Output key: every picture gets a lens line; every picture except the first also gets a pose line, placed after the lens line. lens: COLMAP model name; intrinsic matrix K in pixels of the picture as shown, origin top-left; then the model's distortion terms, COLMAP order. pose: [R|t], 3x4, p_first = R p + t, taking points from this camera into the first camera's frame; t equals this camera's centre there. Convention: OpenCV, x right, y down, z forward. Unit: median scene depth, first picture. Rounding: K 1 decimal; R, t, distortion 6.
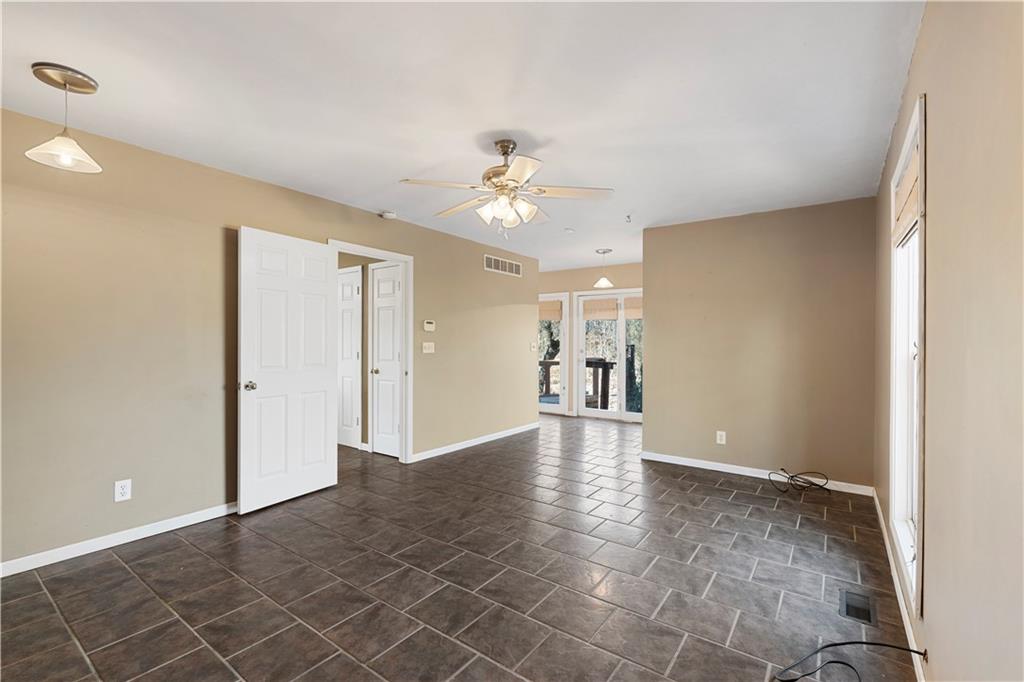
lens RADIAL K [[448.2, 0, 509.0], [0, 448.2, 342.2], [0, 0, 1]] dist [-0.004186, -0.000014]
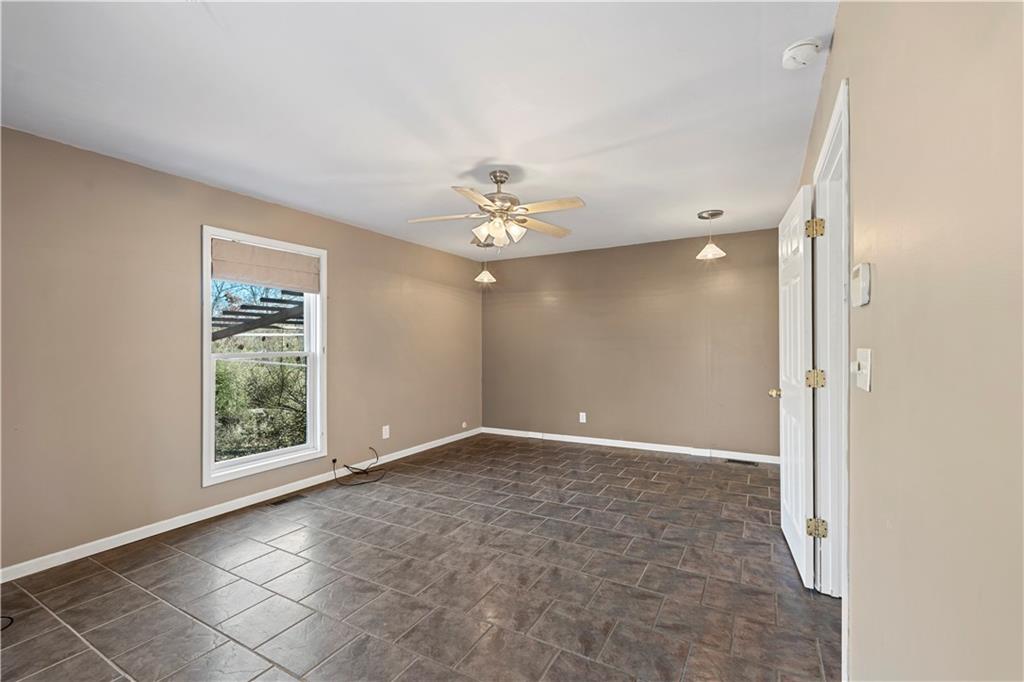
lens RADIAL K [[448.2, 0, 509.0], [0, 448.2, 342.2], [0, 0, 1]] dist [-0.004186, -0.000014]
pose [[-0.993952, 0.000875, -0.109814, 0.095971], [0.001614, 0.999977, -0.006642, -0.003634], [0.109806, -0.006779, -0.993930, 2.201653]]
